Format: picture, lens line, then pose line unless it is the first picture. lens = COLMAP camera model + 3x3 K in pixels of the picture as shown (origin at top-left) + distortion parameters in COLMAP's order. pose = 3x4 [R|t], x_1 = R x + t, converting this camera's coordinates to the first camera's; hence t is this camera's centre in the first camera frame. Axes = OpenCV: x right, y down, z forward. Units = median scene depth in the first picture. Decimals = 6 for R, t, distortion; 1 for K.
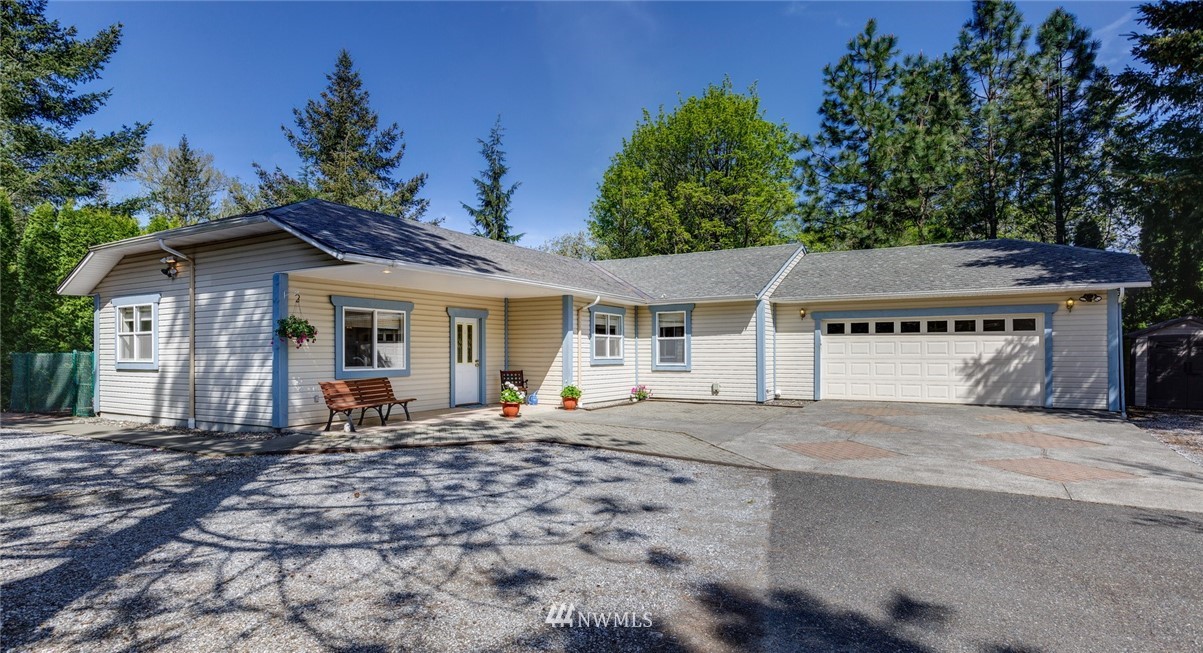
lens RADIAL K [[630.9, 0, 584.8], [0, 630.9, 327.5], [0, 0, 1]] dist [0.003557, -0.000564]
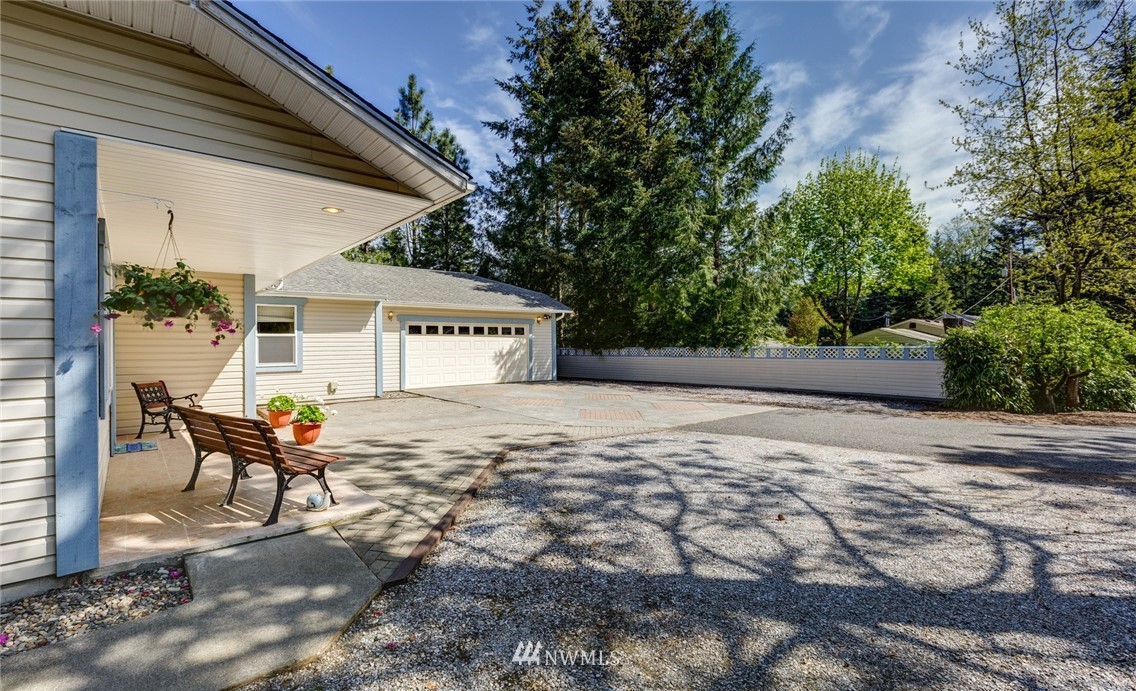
lens RADIAL K [[505.8, 0, 568.0], [0, 505.8, 345.5], [0, 0, 1]] dist [-0.000014, -0.000064]
pose [[0.305580, -0.000847, 0.952166, -0.453353], [-0.028945, 0.999529, 0.010179, 0.014077], [-0.951726, -0.030671, 0.305412, 0.440625]]
